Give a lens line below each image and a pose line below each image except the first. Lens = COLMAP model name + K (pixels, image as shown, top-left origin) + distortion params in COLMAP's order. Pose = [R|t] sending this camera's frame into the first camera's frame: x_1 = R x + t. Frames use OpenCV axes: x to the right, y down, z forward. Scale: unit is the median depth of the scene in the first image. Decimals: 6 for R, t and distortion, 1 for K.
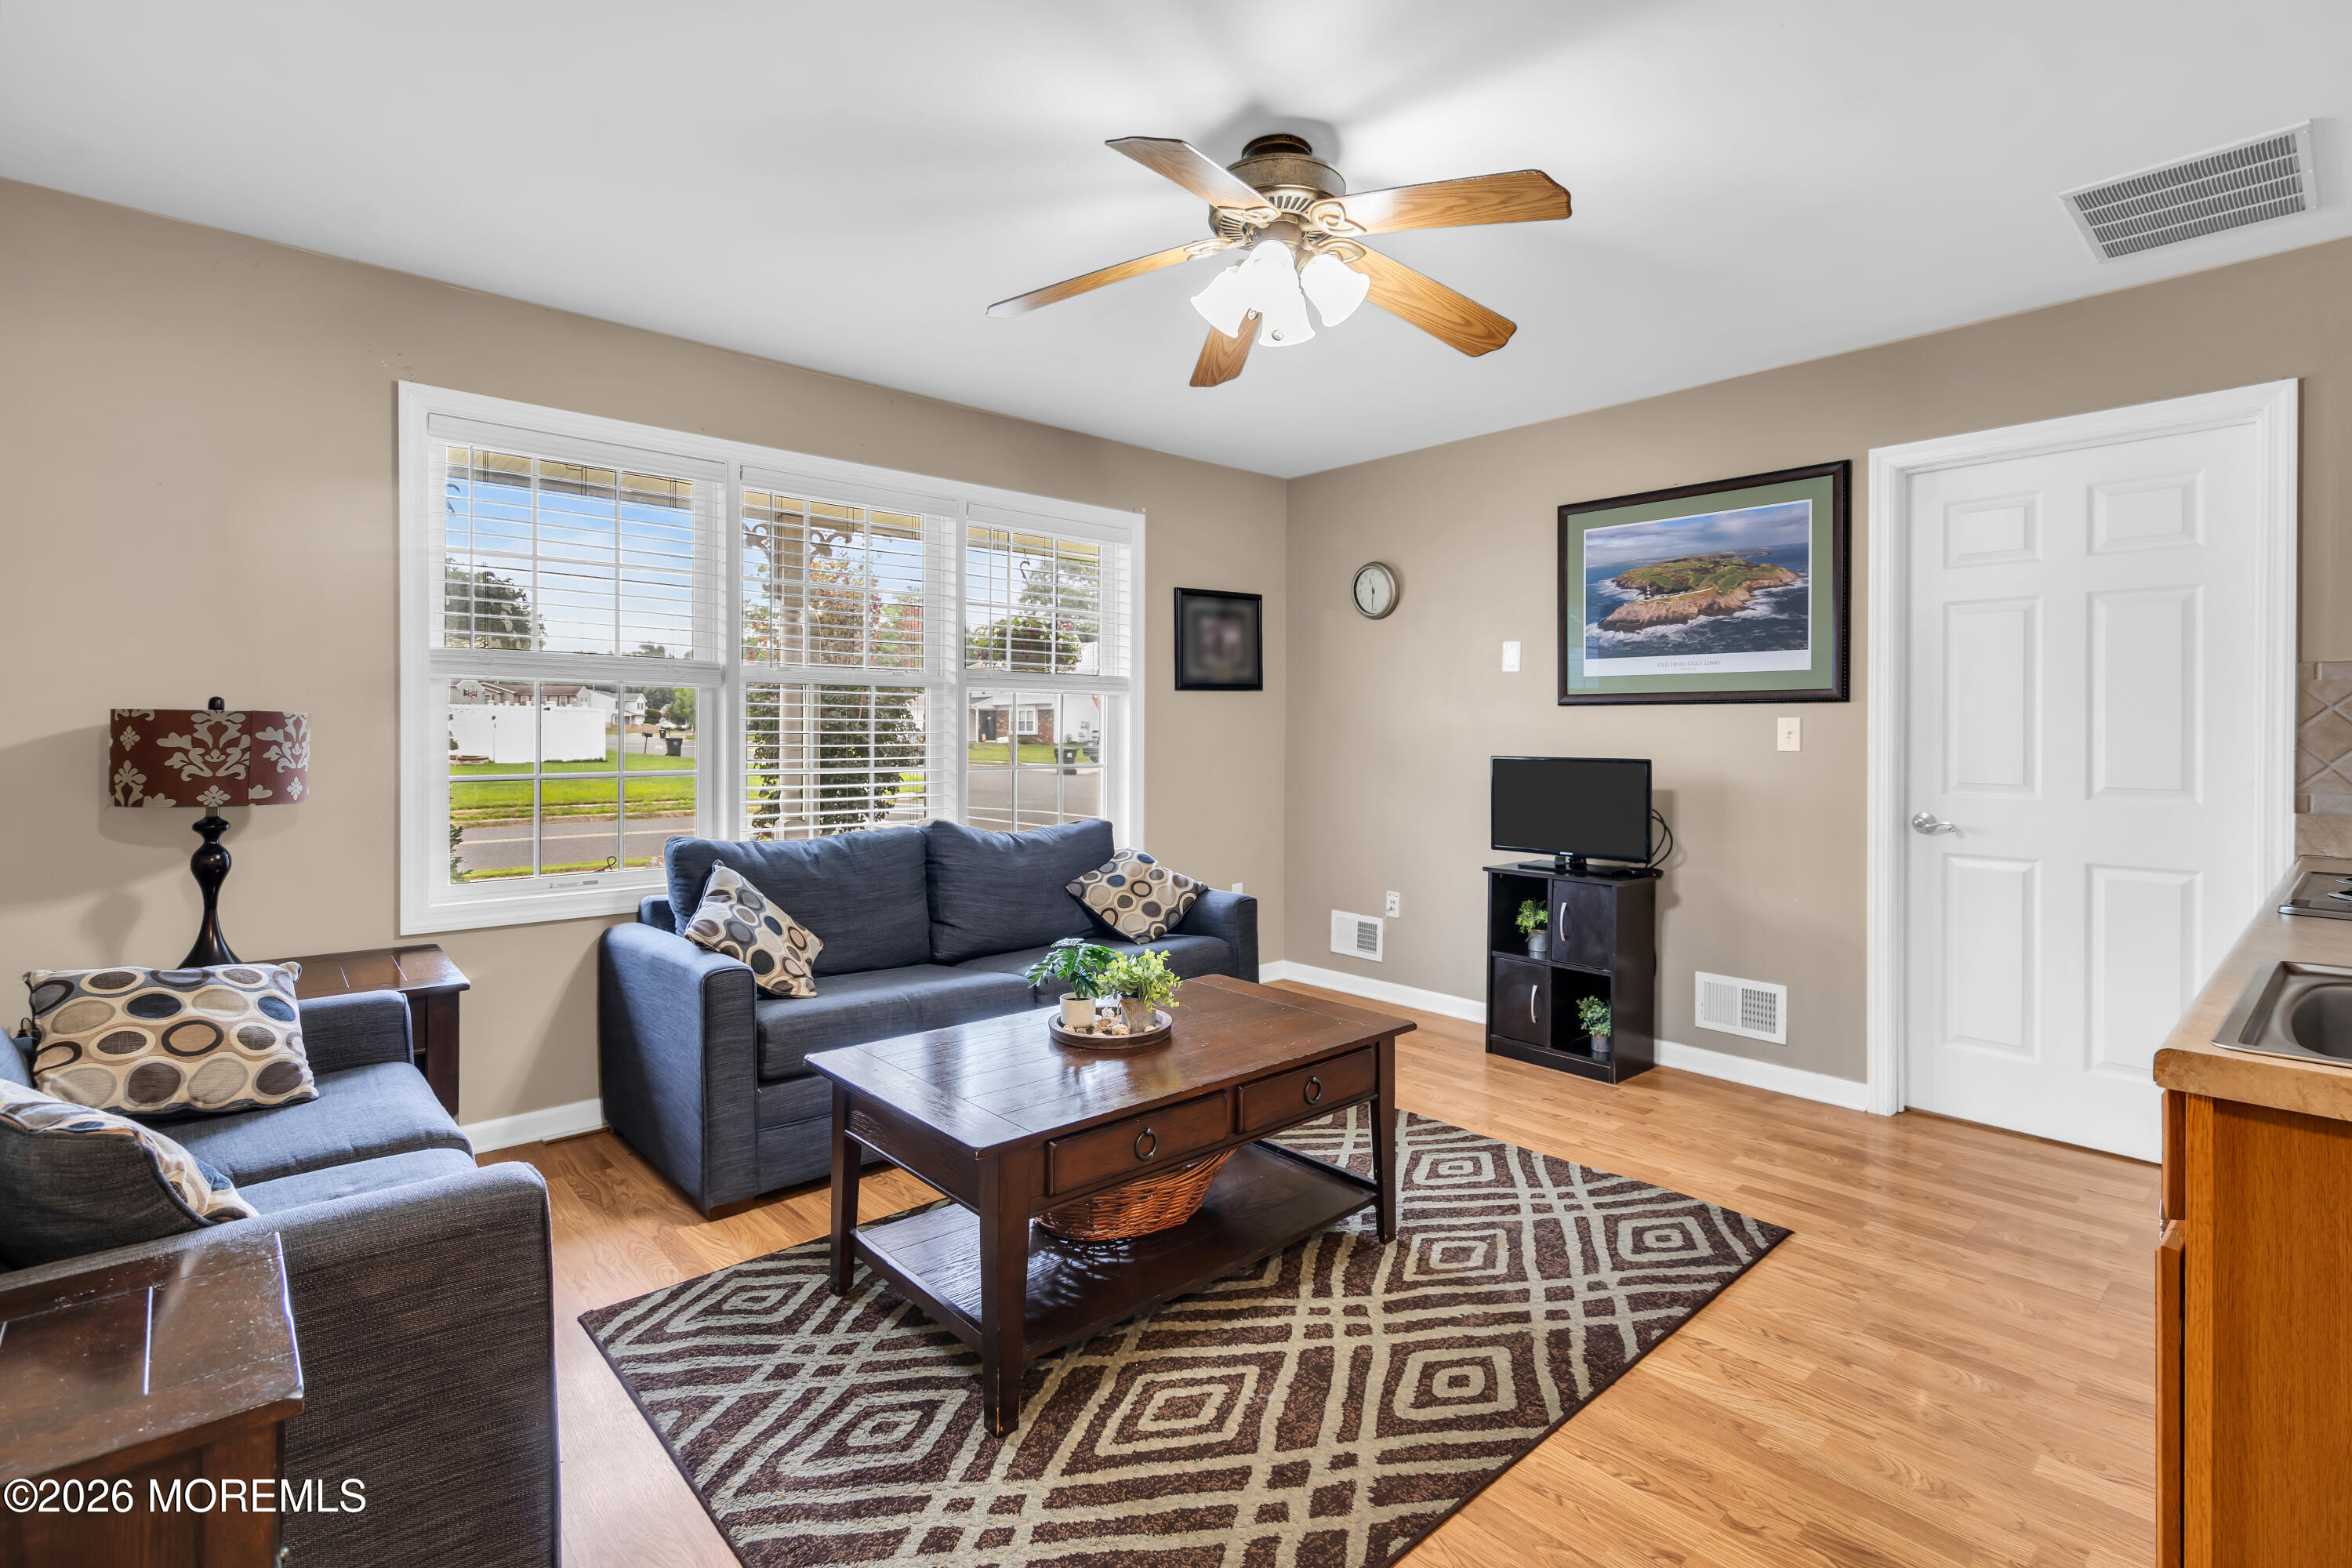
lens RADIAL K [[1096.6, 0, 1155.7], [0, 1096.6, 723.7], [0, 0, 1]] dist [-0.006401, 0.004134]
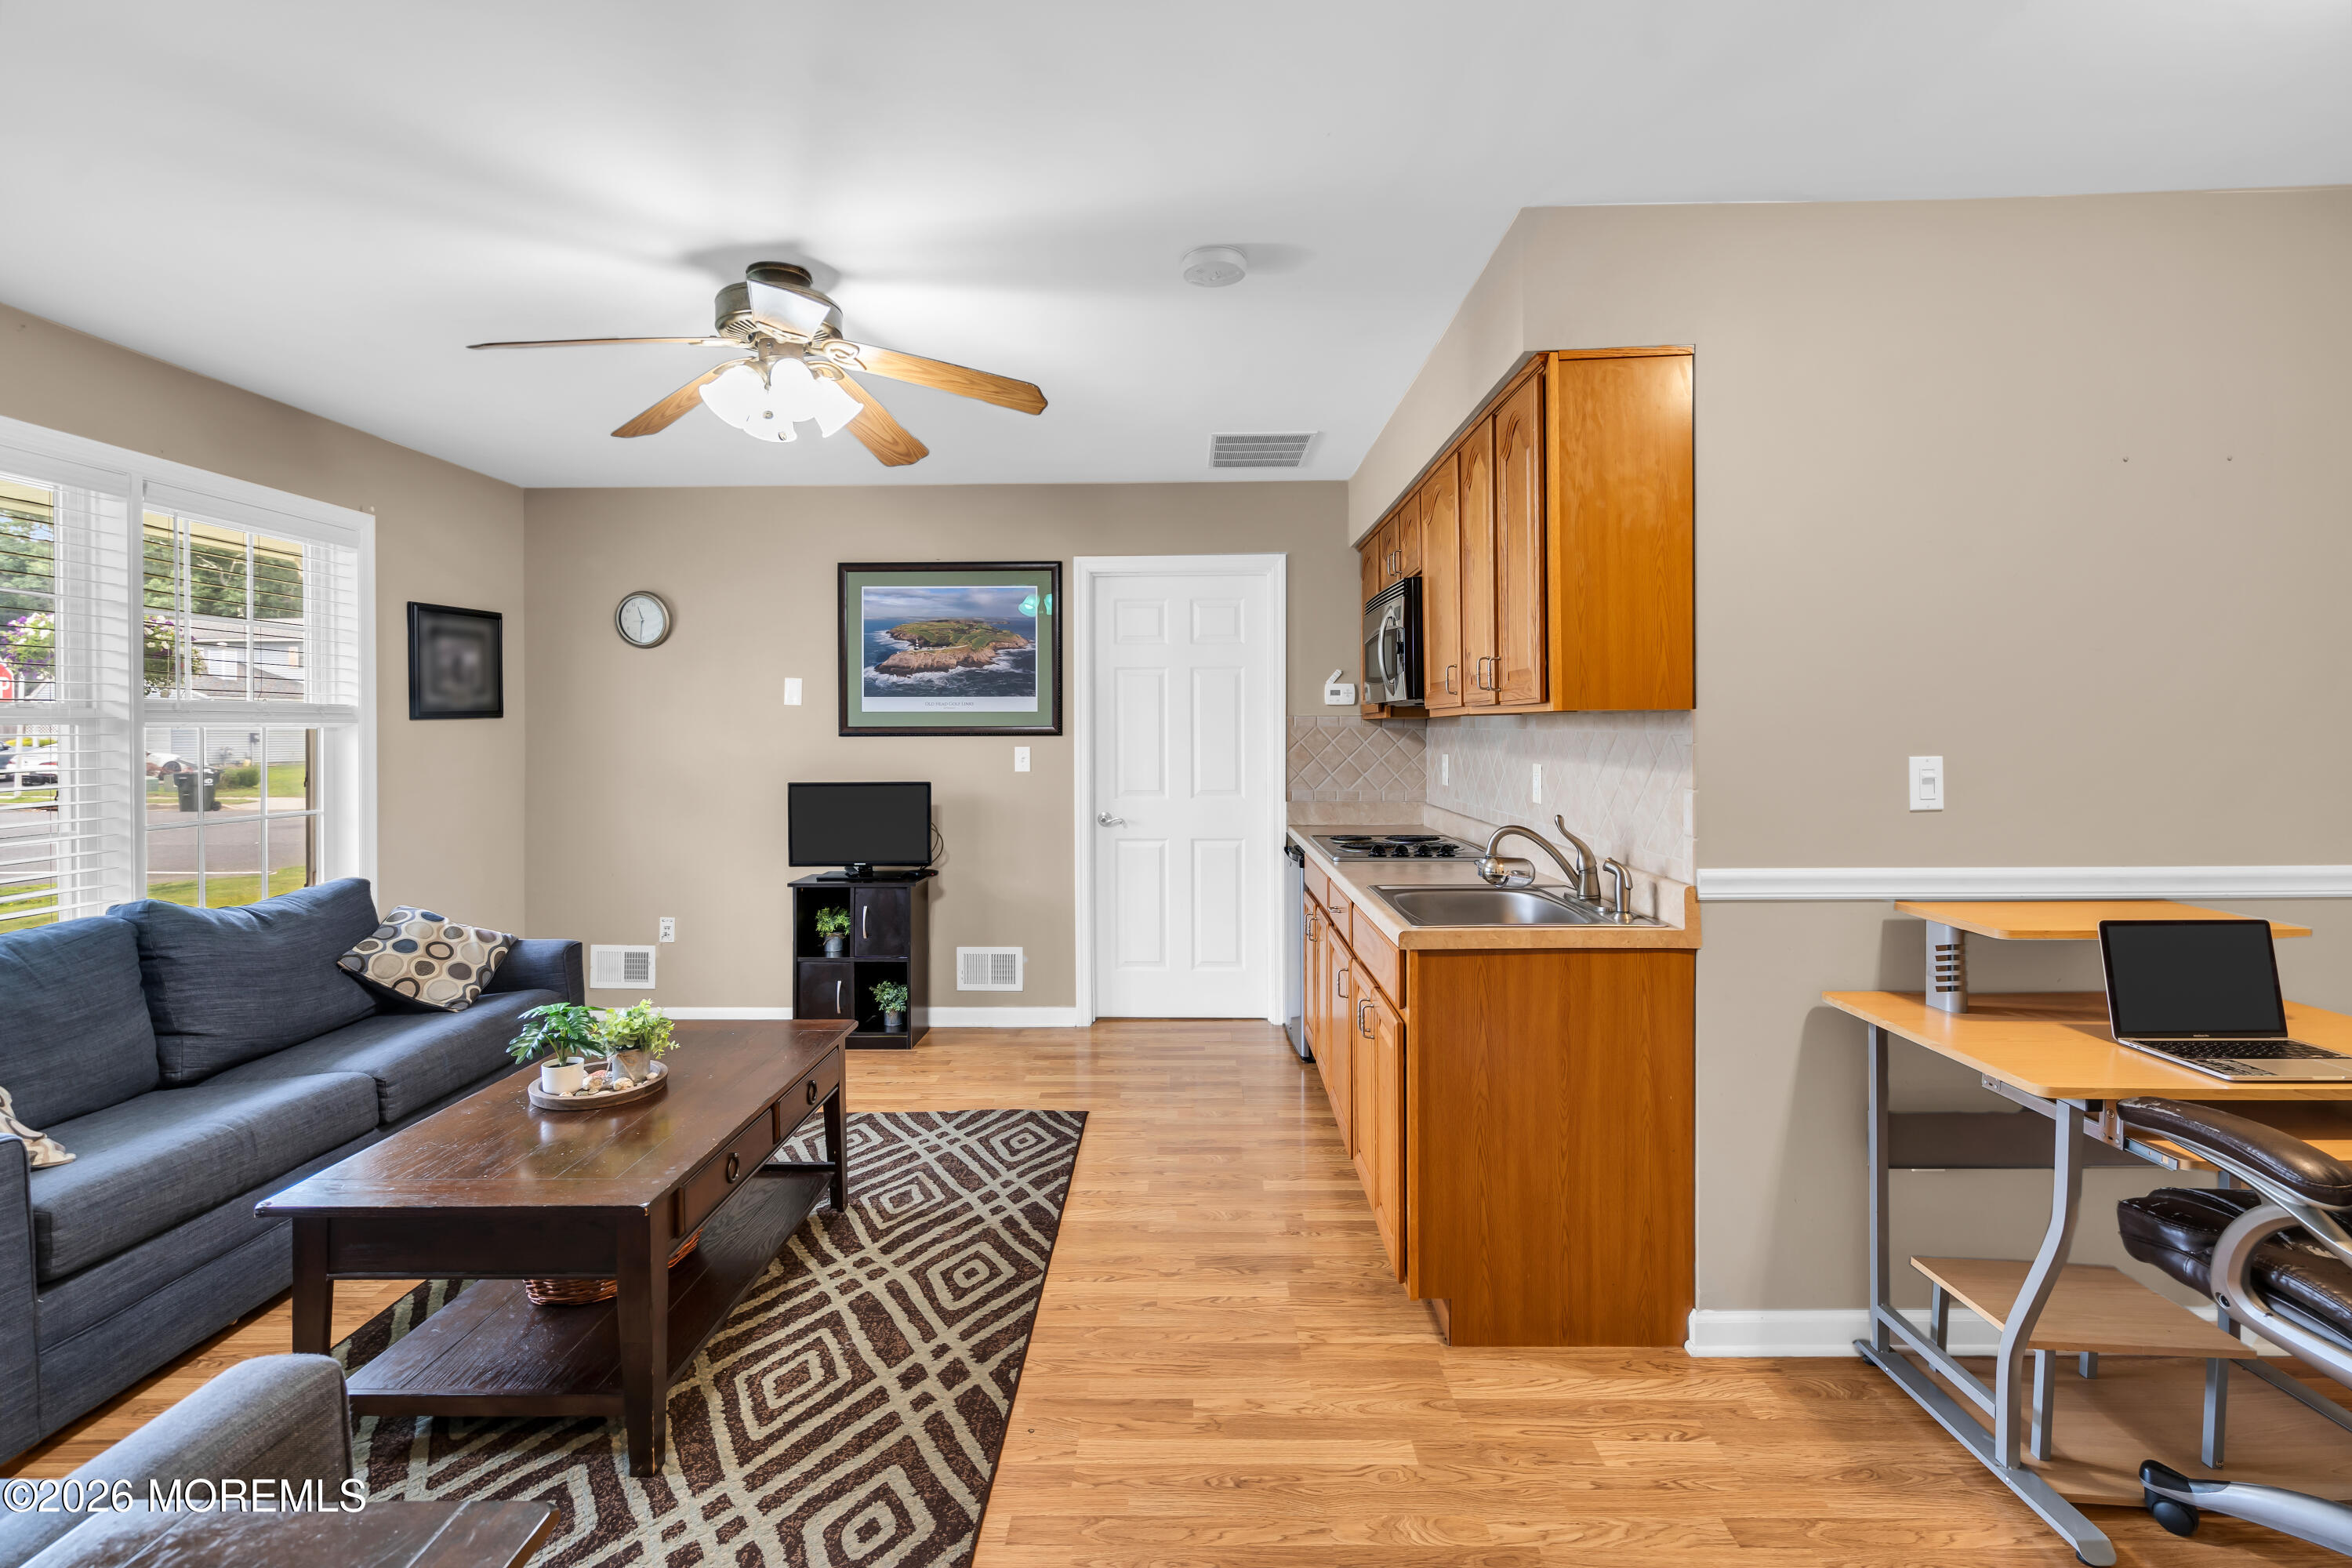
lens RADIAL K [[1096.6, 0, 1169.5], [0, 1096.6, 725.0], [0, 0, 1]] dist [-0.006401, 0.004134]
pose [[0.673471, -0.005549, 0.739192, -0.356910], [0.004056, 0.999985, 0.003812, -0.044798], [-0.739202, 0.000432, 0.673484, -0.047488]]
